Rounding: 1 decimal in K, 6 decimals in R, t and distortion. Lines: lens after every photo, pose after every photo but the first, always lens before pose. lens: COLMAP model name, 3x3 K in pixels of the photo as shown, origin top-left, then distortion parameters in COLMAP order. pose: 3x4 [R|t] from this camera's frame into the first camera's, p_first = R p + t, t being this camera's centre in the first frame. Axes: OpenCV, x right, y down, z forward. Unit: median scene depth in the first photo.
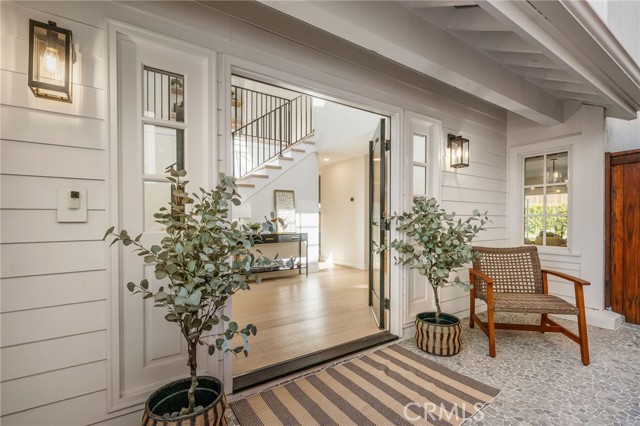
lens RADIAL K [[296.0, 0, 319.2], [0, 296.0, 217.4], [0, 0, 1]] dist [-0.000877, 0.000894]
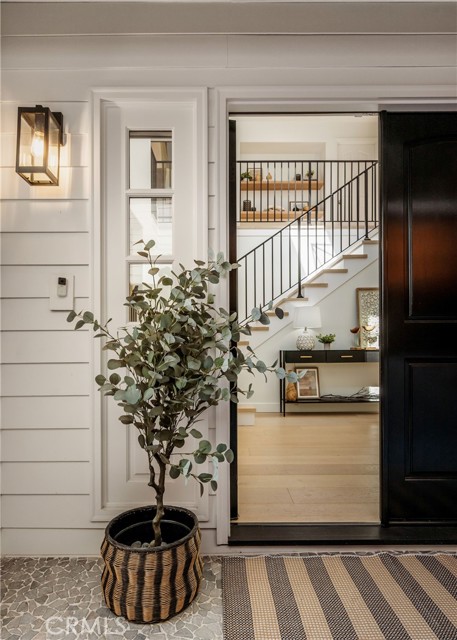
lens RADIAL K [[374.5, 0, 222.8], [0, 374.5, 335.2], [0, 0, 1]] dist [0.019451, 0.002210]
pose [[0.837043, -0.013975, -0.546959, 0.253820], [0.006132, 0.999851, -0.016161, 0.113091], [0.547103, 0.010173, 0.837004, 0.254129]]
